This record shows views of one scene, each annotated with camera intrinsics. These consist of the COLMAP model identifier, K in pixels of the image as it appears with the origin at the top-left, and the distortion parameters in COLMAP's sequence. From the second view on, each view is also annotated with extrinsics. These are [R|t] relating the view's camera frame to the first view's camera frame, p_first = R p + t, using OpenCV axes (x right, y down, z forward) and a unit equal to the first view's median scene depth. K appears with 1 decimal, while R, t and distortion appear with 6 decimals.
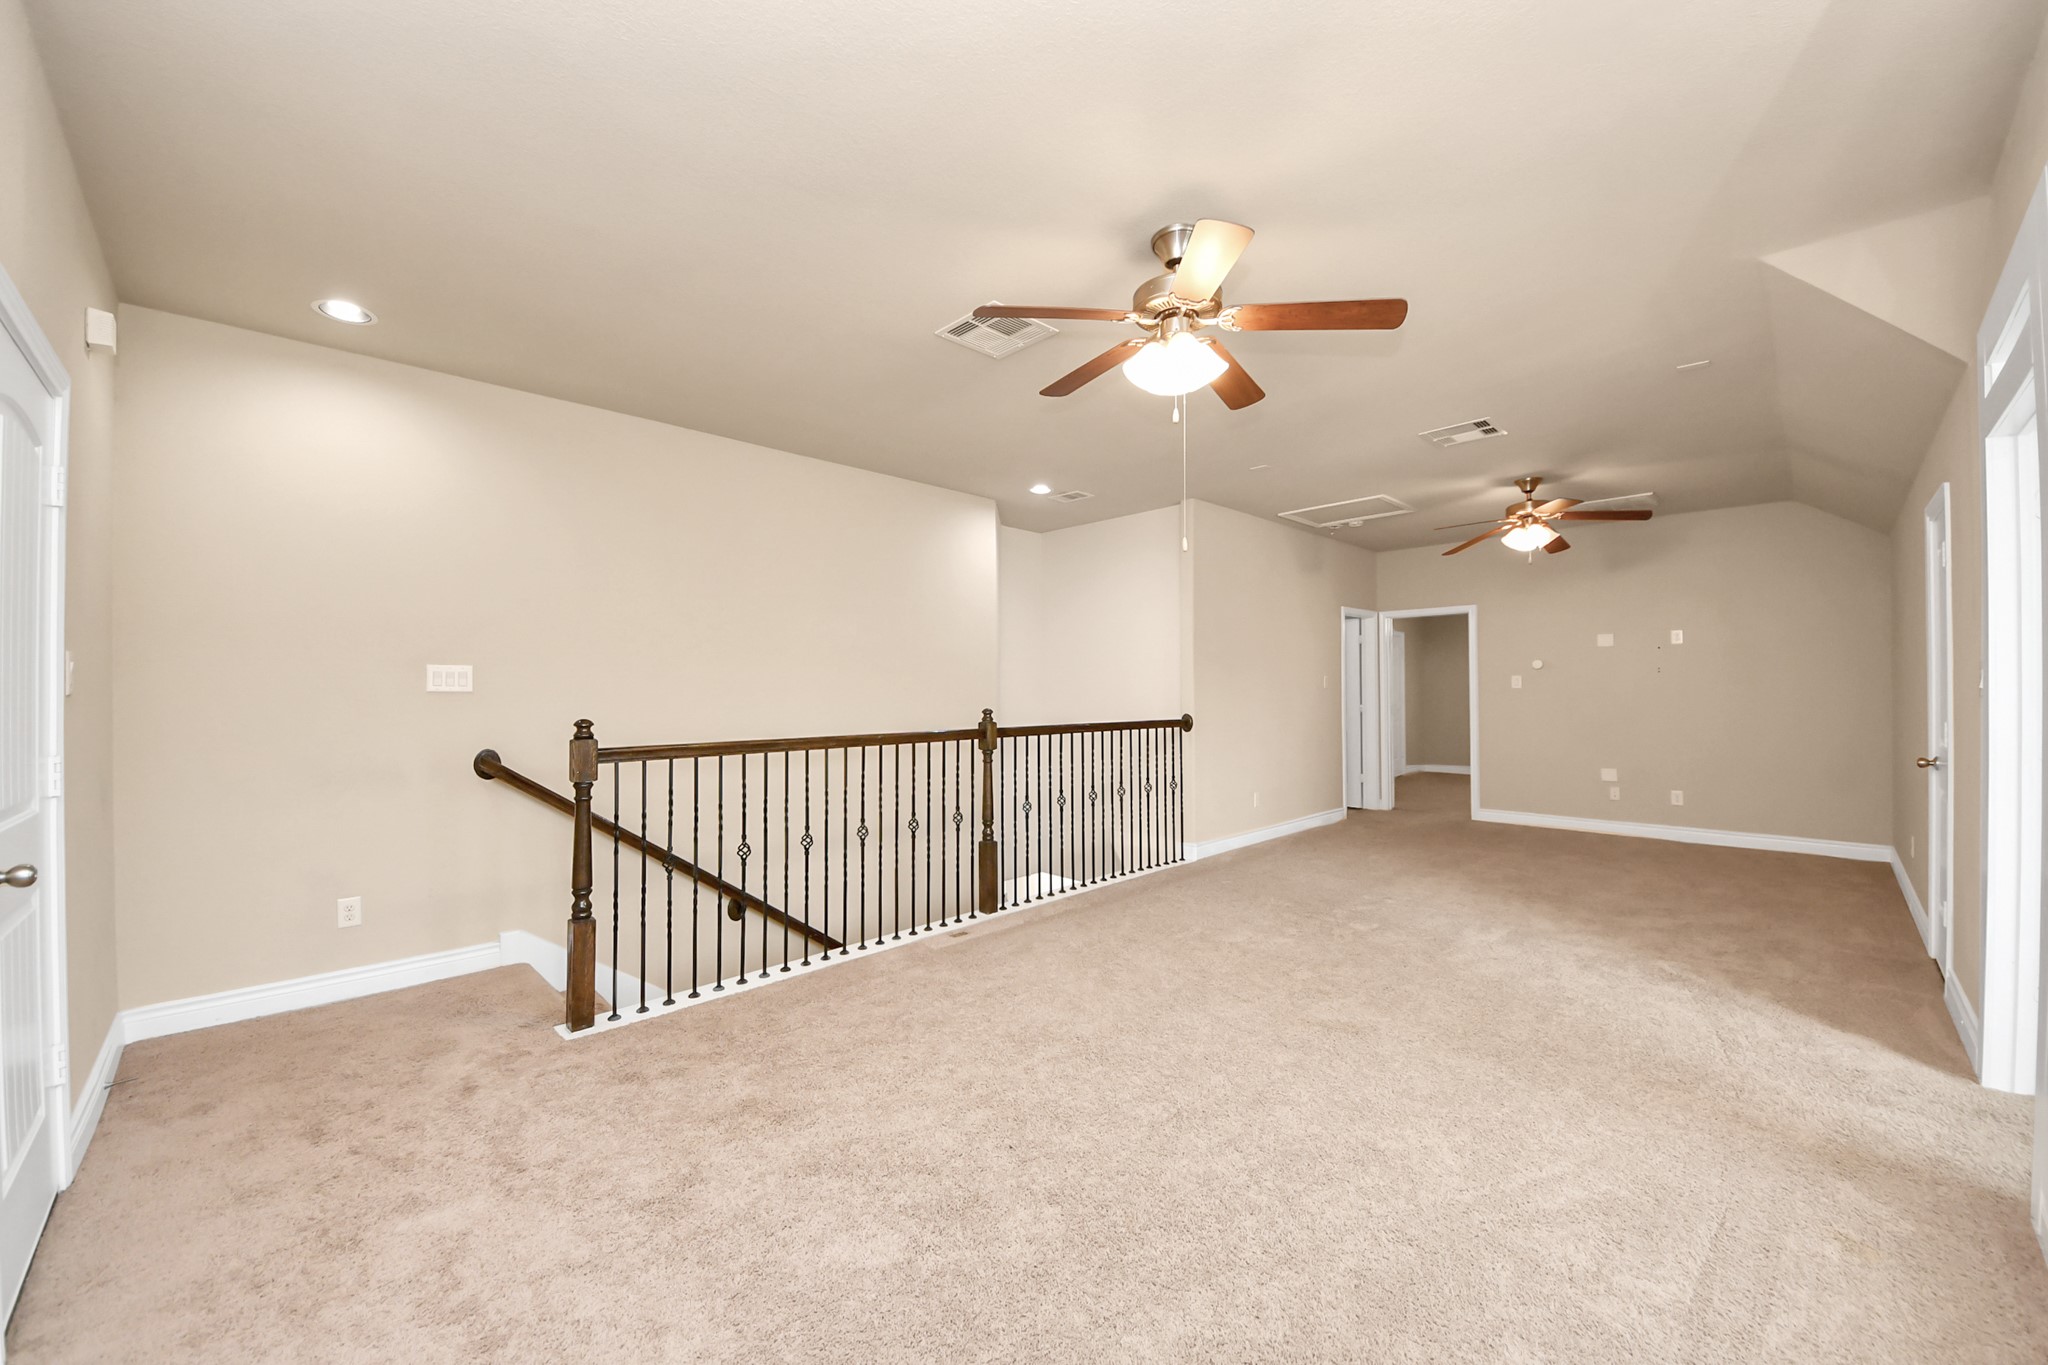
lens RADIAL K [[774.8, 0, 1044.6], [0, 774.8, 704.9], [0, 0, 1]] dist [-0.001586, -0.000275]
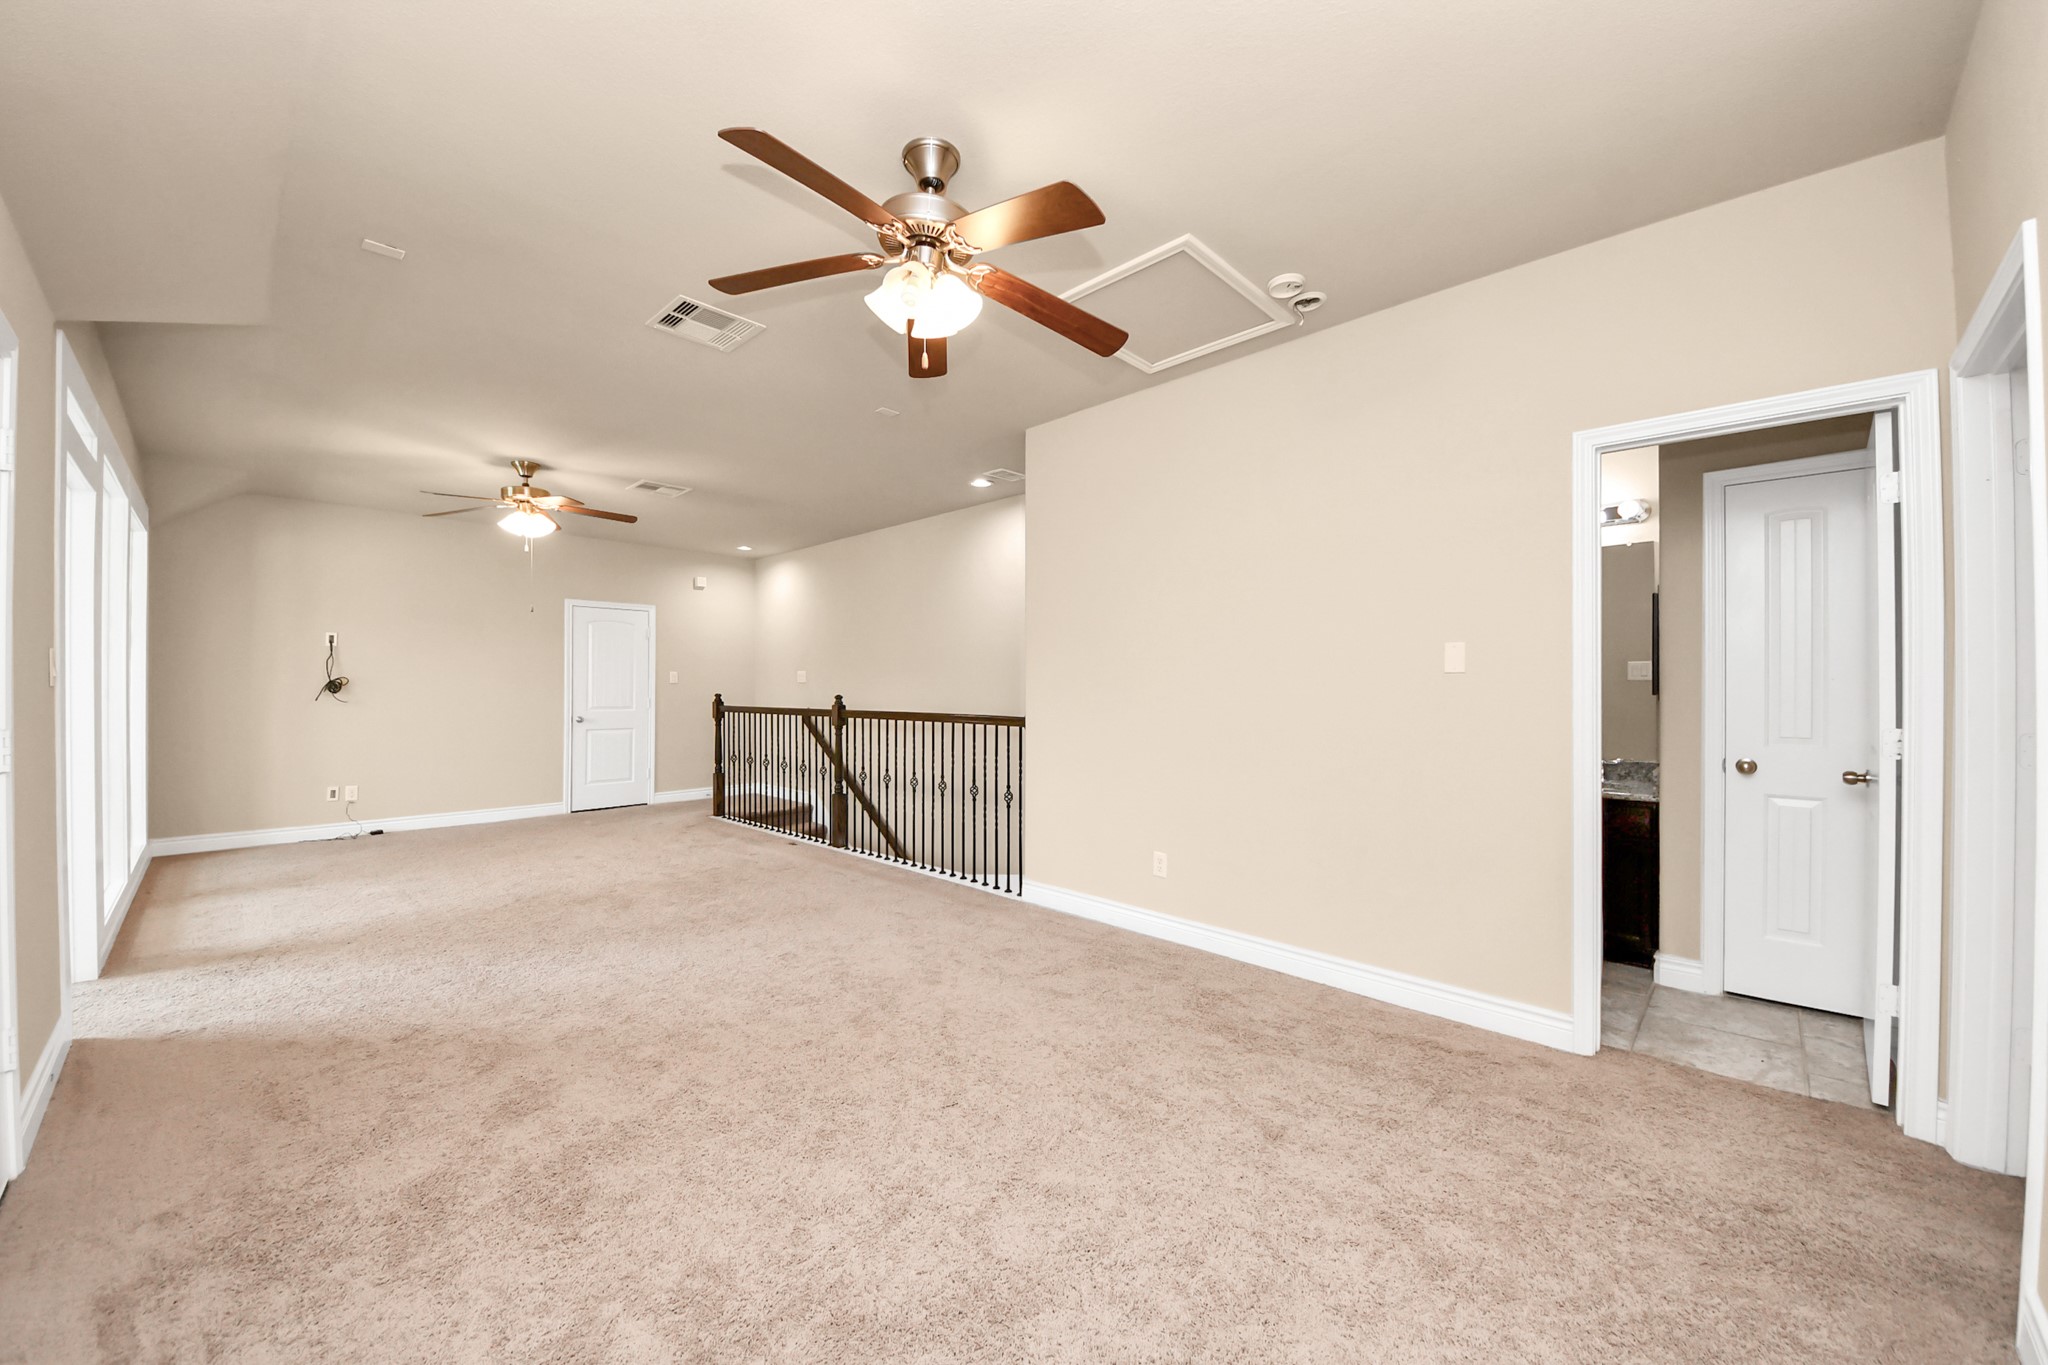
lens RADIAL K [[761.6, 0, 1016.6], [0, 761.6, 687.8], [0, 0, 1]] dist [-0.021503, -0.000302]
pose [[-0.011564, 0.007056, -0.999908, 1.115727], [-0.011882, 0.999904, 0.007194, -0.018369], [0.999863, 0.011965, -0.011479, 1.186839]]
